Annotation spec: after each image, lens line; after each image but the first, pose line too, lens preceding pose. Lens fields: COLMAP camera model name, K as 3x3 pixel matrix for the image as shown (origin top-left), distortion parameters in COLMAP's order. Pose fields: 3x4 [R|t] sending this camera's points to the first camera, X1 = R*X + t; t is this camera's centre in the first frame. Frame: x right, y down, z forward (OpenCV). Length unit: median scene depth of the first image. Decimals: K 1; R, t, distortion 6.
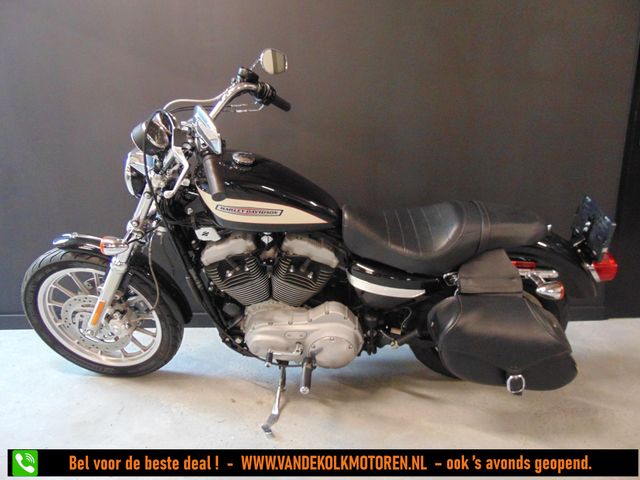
lens RADIAL K [[477.8, 0, 319.9], [0, 477.8, 240.6], [0, 0, 1]] dist [-0.022905, 0.058121]
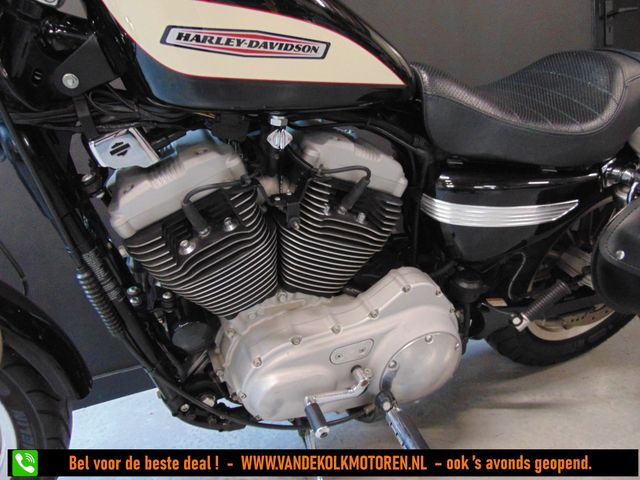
lens RADIAL K [[477.8, 0, 317.8], [0, 477.8, 239.0], [0, 0, 1]] dist [-0.022905, 0.058121]
pose [[0.922377, -0.173386, 0.345192, -0.227764], [0.199796, 0.978930, -0.042164, 0.102886], [-0.330609, 0.107859, 0.937584, 0.560768]]
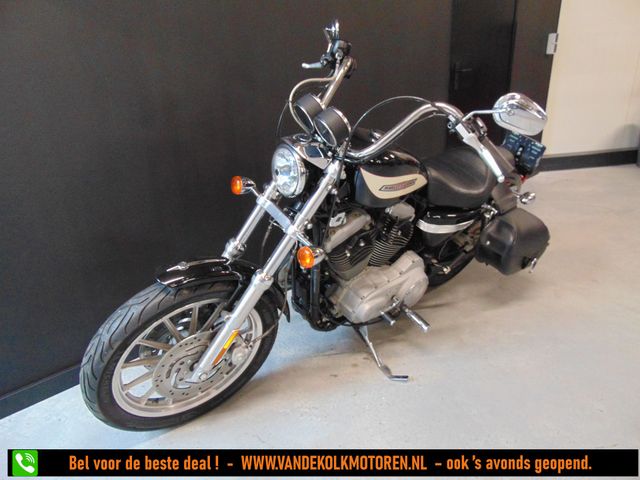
lens RADIAL K [[477.8, 0, 318.2], [0, 477.8, 239.9], [0, 0, 1]] dist [-0.022905, 0.058121]
pose [[0.728749, -0.269531, 0.629506, -0.850514], [0.190876, 0.962800, 0.191267, -0.159607], [-0.657640, -0.019228, 0.753087, 0.288307]]
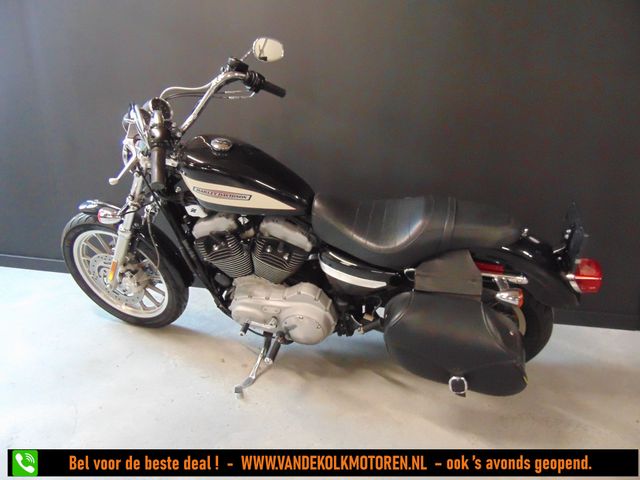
lens RADIAL K [[477.8, 0, 320.2], [0, 477.8, 240.7], [0, 0, 1]] dist [-0.022905, 0.058121]
pose [[0.974604, 0.089656, -0.205204, 0.267334], [-0.074015, 0.993824, 0.082683, -0.055541], [0.211350, -0.065395, 0.975220, -0.019074]]
